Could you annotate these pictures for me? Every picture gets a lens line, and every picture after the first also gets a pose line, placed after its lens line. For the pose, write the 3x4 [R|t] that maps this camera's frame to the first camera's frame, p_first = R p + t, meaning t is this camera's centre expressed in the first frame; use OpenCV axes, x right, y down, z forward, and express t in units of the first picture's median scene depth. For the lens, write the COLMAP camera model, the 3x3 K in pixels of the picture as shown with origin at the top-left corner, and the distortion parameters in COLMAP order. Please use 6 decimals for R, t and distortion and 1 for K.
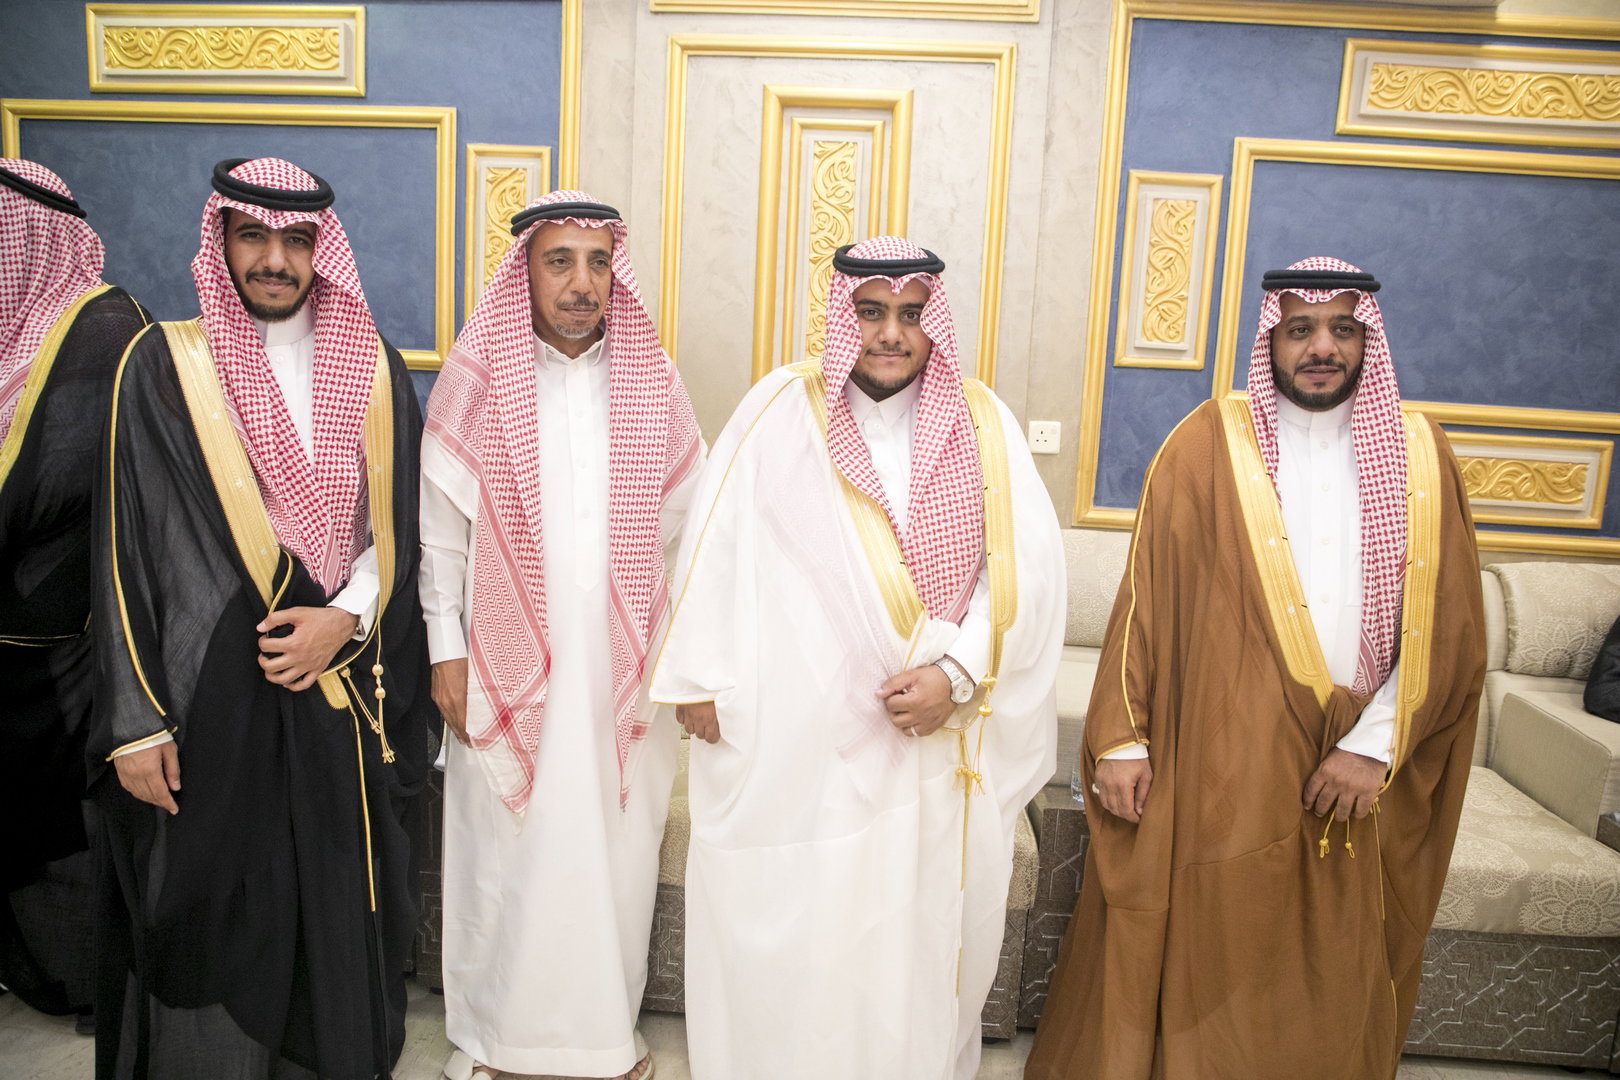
lens RADIAL K [[1134.3, 0, 805.2], [0, 1134.3, 531.5], [0, 0, 1]] dist [-0.081209, 0.039865]
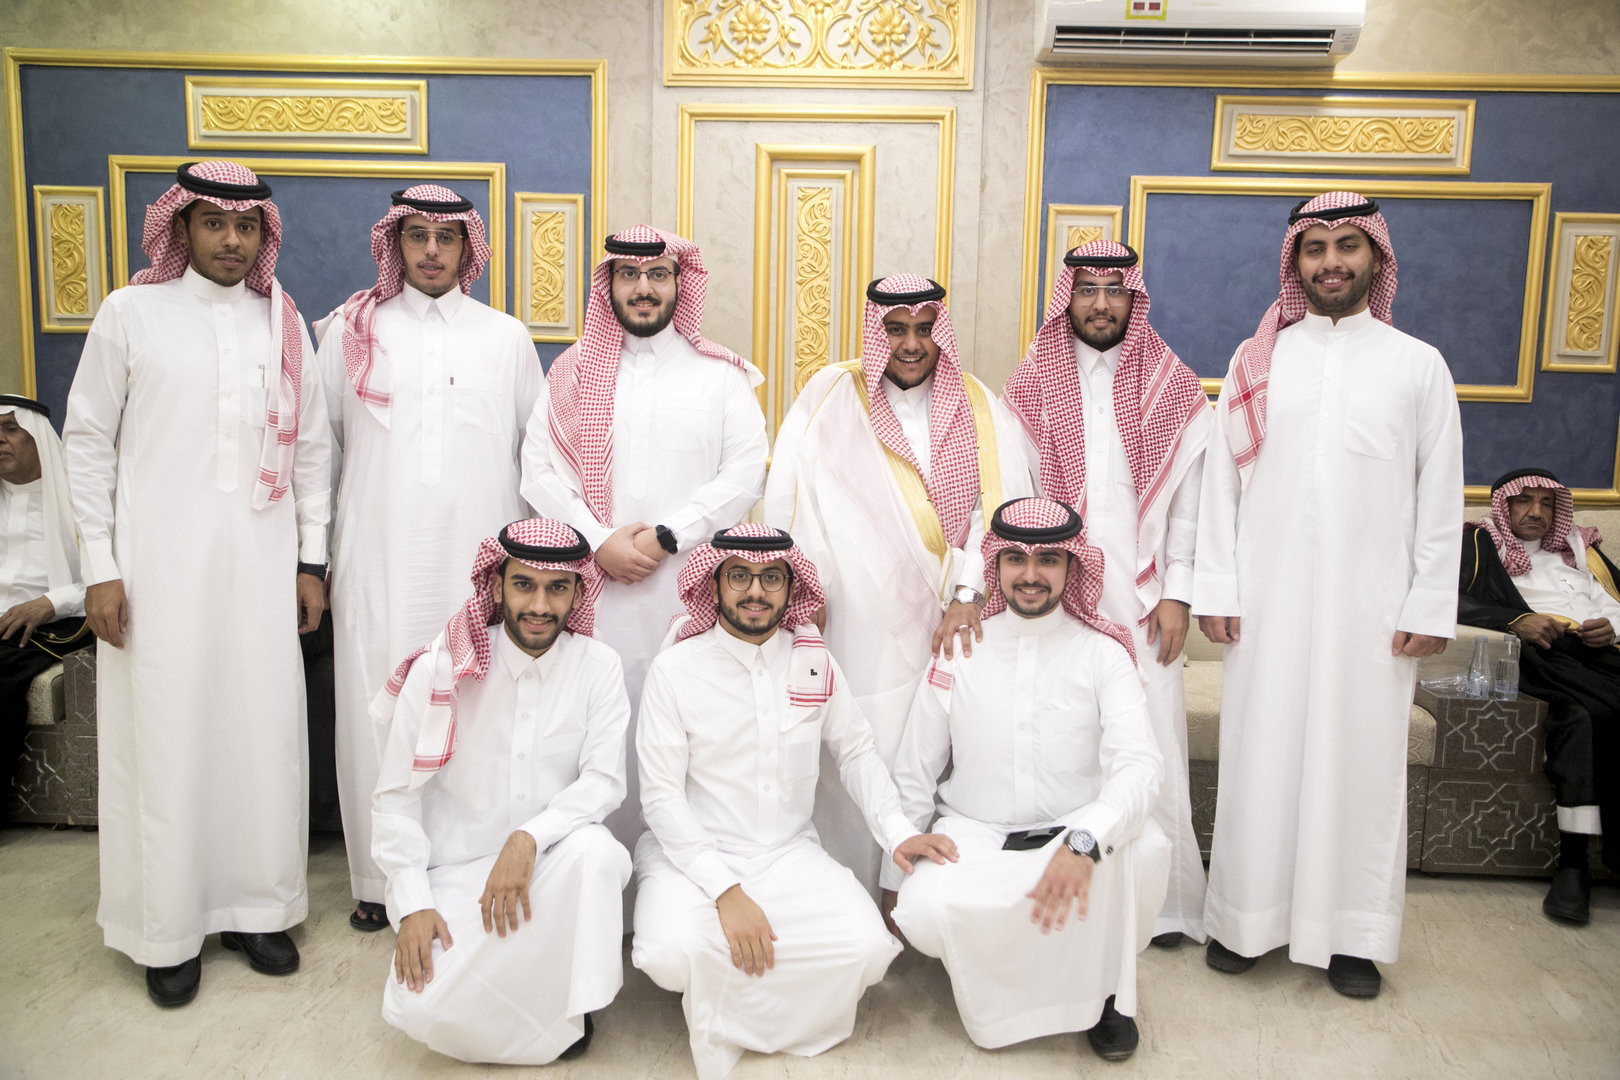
lens RADIAL K [[1361.1, 0, 806.6], [0, 1361.1, 537.4], [0, 0, 1]] dist [-0.017919, 0.040459]
pose [[0.999104, -0.028781, 0.031018, -0.040950], [0.029831, 0.998979, -0.033924, 0.096255], [-0.030010, 0.034819, 0.998943, -0.510864]]
